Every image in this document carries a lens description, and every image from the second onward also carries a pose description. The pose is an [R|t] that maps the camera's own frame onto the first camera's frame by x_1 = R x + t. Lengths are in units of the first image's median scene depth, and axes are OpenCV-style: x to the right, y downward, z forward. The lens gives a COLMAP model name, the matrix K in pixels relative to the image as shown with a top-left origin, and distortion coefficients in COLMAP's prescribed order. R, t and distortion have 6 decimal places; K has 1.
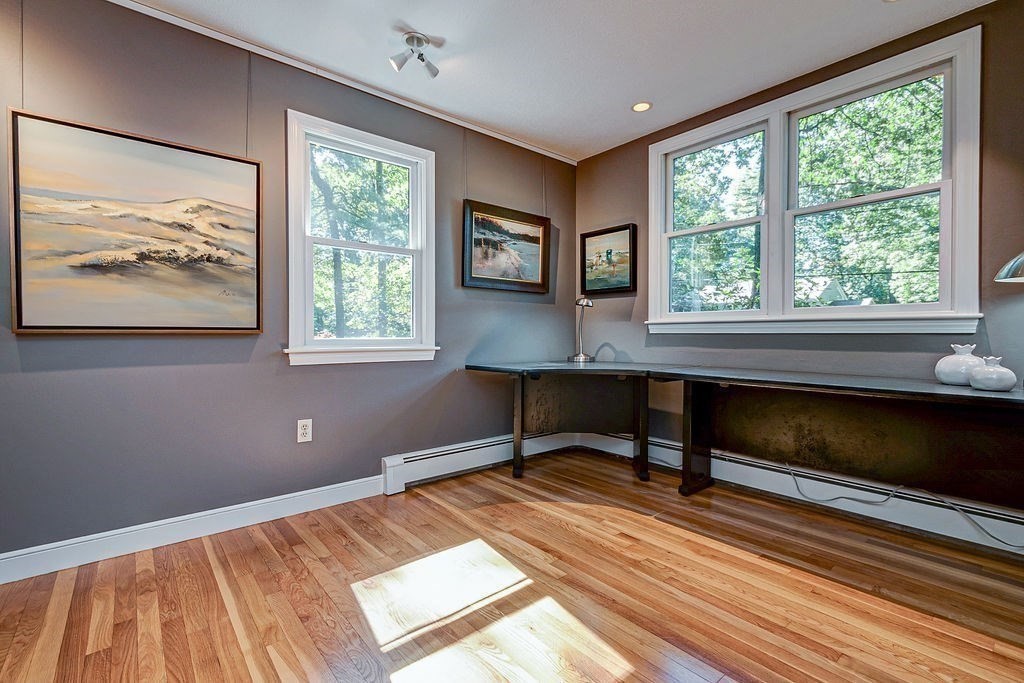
lens RADIAL K [[448.2, 0, 516.4], [0, 448.2, 339.7], [0, 0, 1]] dist [0.014002, -0.004676]
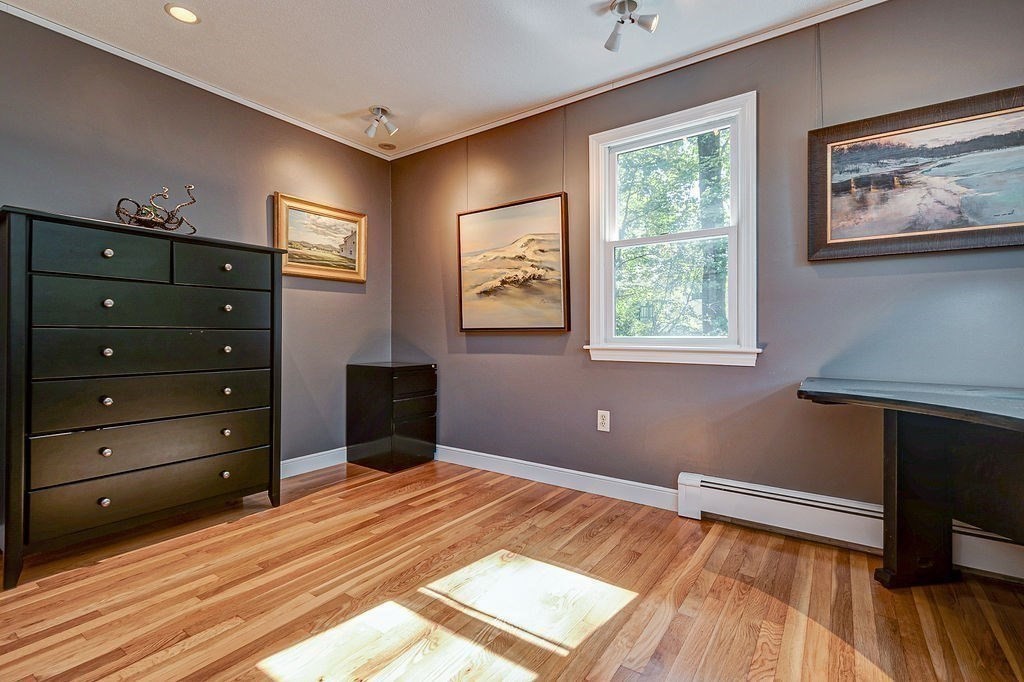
lens RADIAL K [[447.6, 0, 512.2], [0, 447.6, 333.9], [0, 0, 1]] dist [0.013555, -0.004341]
pose [[0.281604, -0.000266, -0.959531, 0.562094], [-0.011147, 0.999932, -0.003549, -0.002668], [0.959466, 0.011695, 0.281582, 0.525200]]
